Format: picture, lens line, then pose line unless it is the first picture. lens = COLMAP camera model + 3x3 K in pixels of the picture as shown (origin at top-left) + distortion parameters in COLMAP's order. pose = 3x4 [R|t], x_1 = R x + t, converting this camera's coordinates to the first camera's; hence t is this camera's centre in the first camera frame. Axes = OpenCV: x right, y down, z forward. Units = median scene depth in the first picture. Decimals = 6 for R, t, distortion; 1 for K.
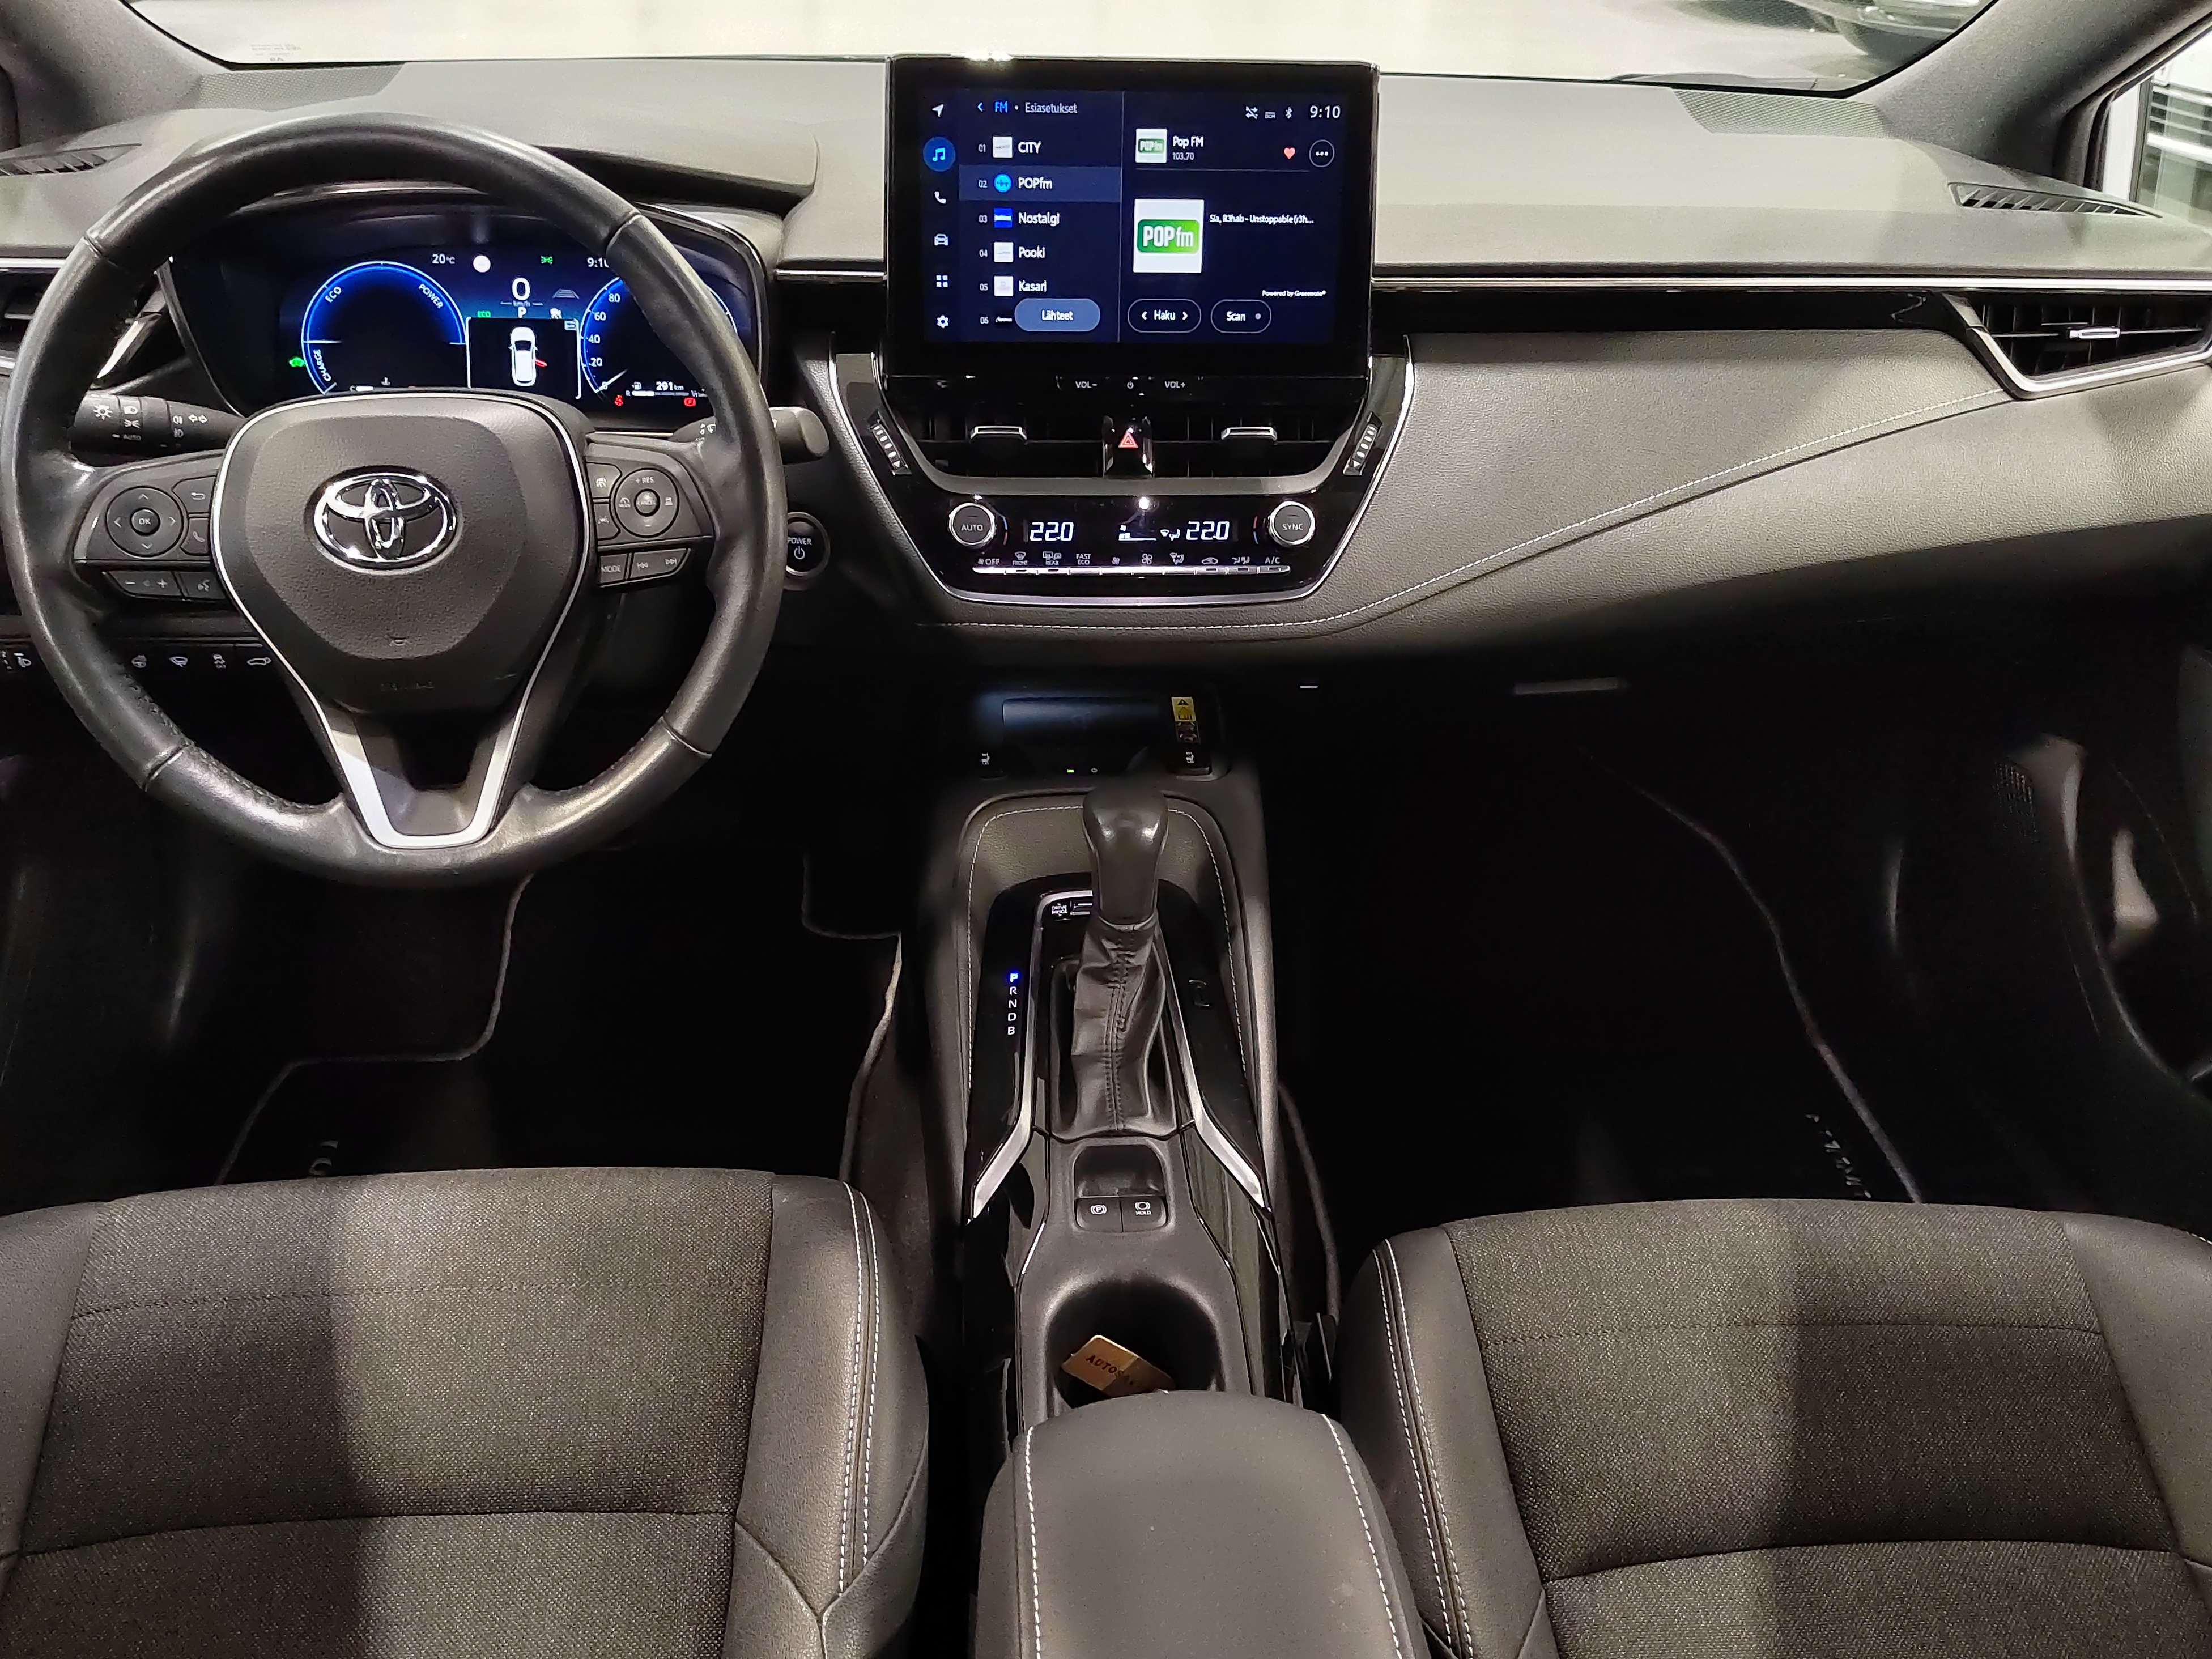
lens RADIAL K [[1810.0, 0, 1103.7], [0, 1810.0, 845.4], [0, 0, 1]] dist [0.051221, -0.051179]
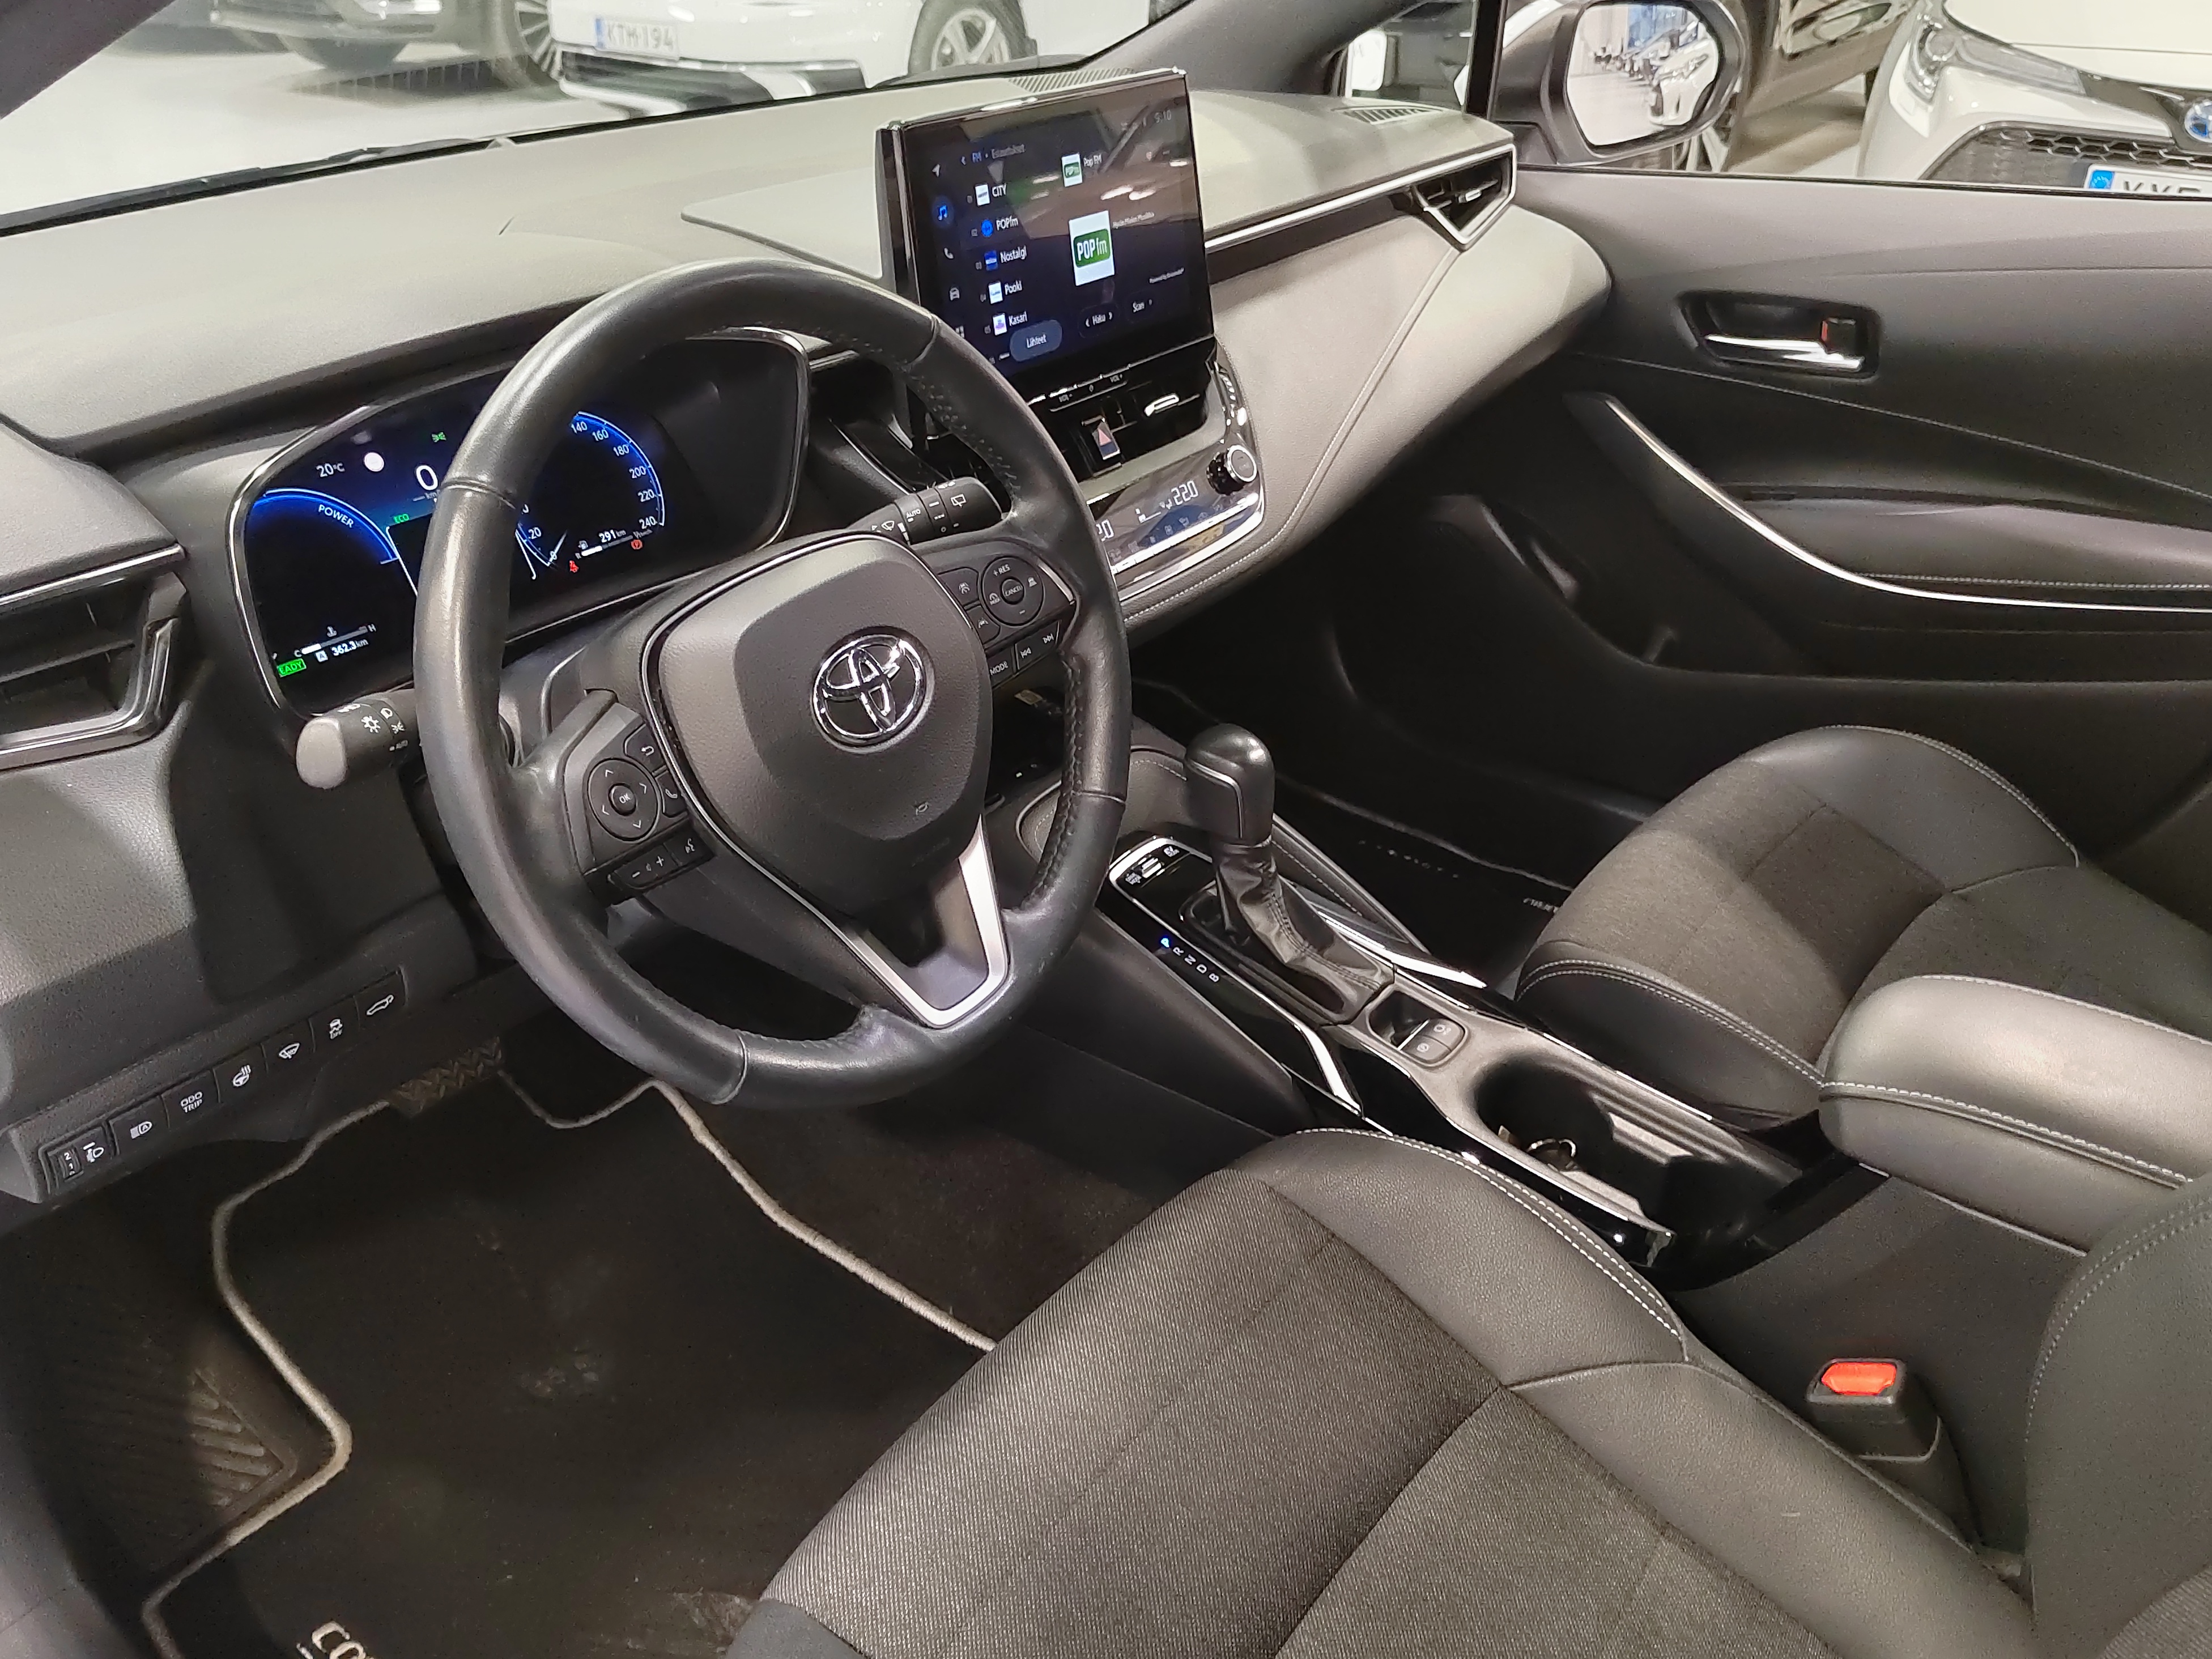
lens RADIAL K [[1810.0, 0, 1111.4], [0, 1810.0, 834.2], [0, 0, 1]] dist [0.051221, -0.051179]
pose [[0.665500, -0.399986, 0.630175, -0.780799], [0.405666, 0.902535, 0.144453, -0.165600], [-0.626534, 0.159507, 0.762897, 0.204393]]
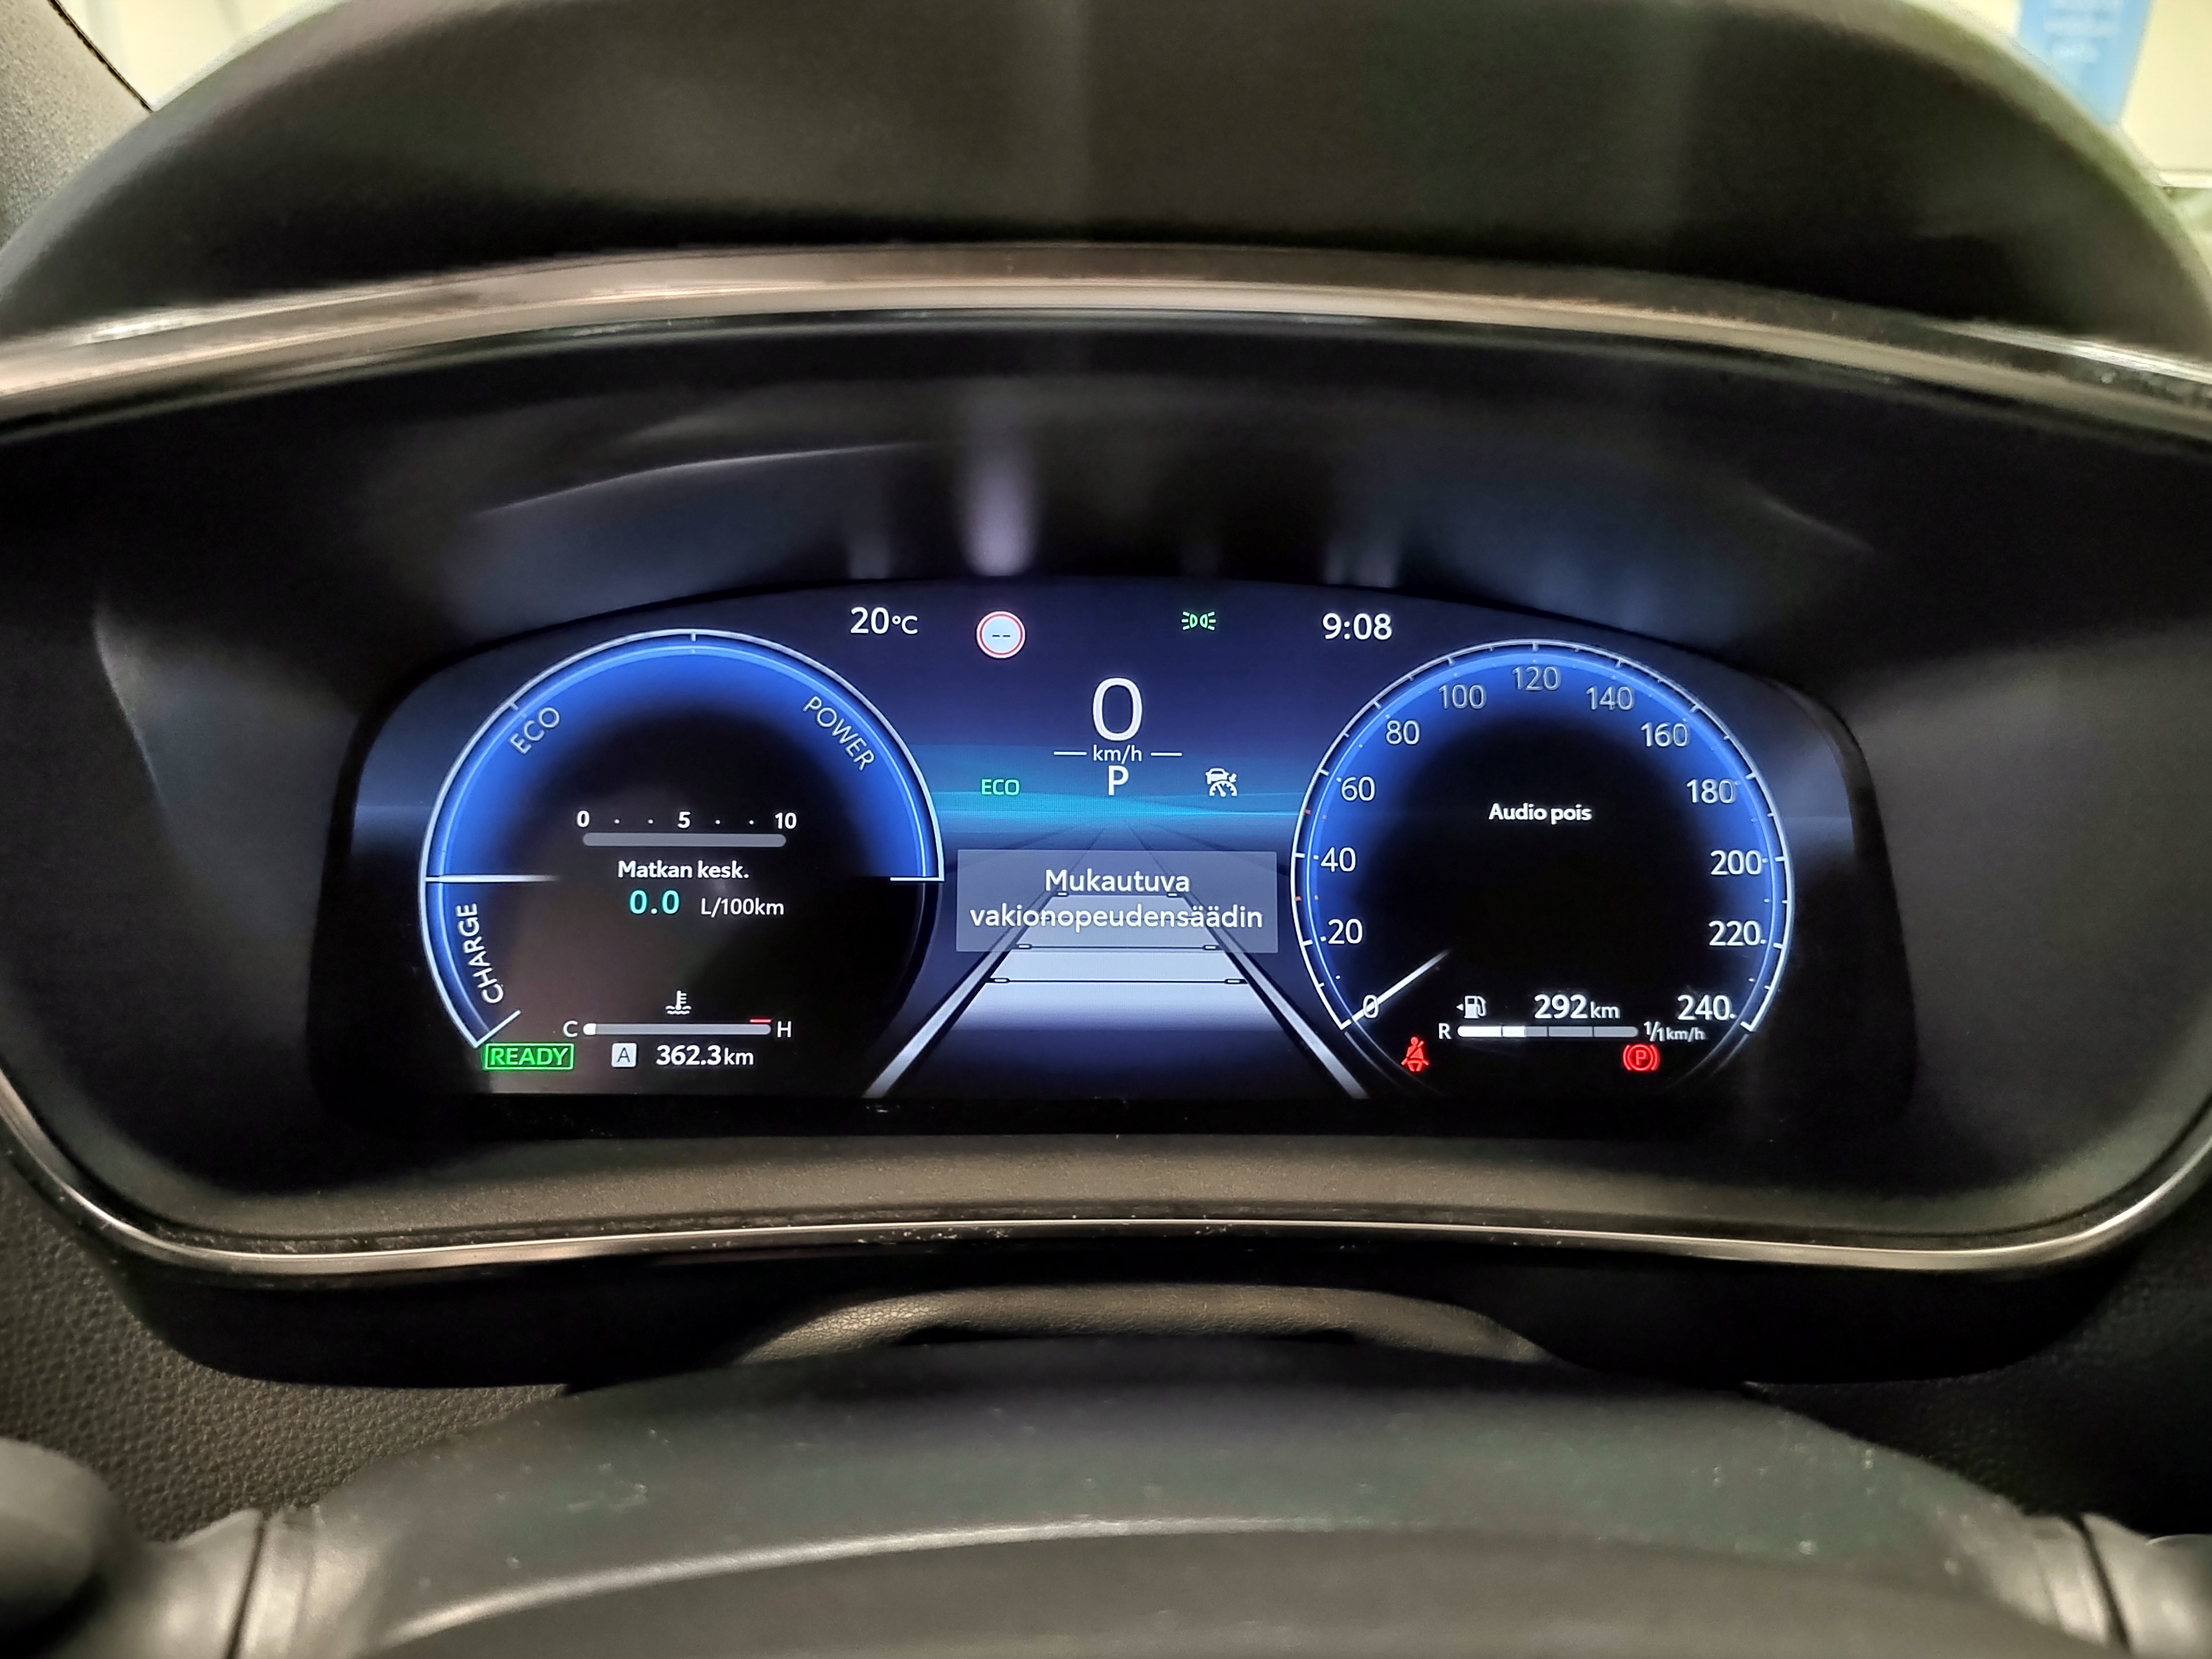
lens RADIAL K [[1810.0, 0, 1103.4], [0, 1810.0, 837.9], [0, 0, 1]] dist [0.051221, -0.051179]
pose [[0.999708, 0.001785, -0.024107, -0.347545], [-0.006875, 0.977081, -0.212757, -0.239252], [0.023175, 0.212860, 0.976808, 0.771706]]
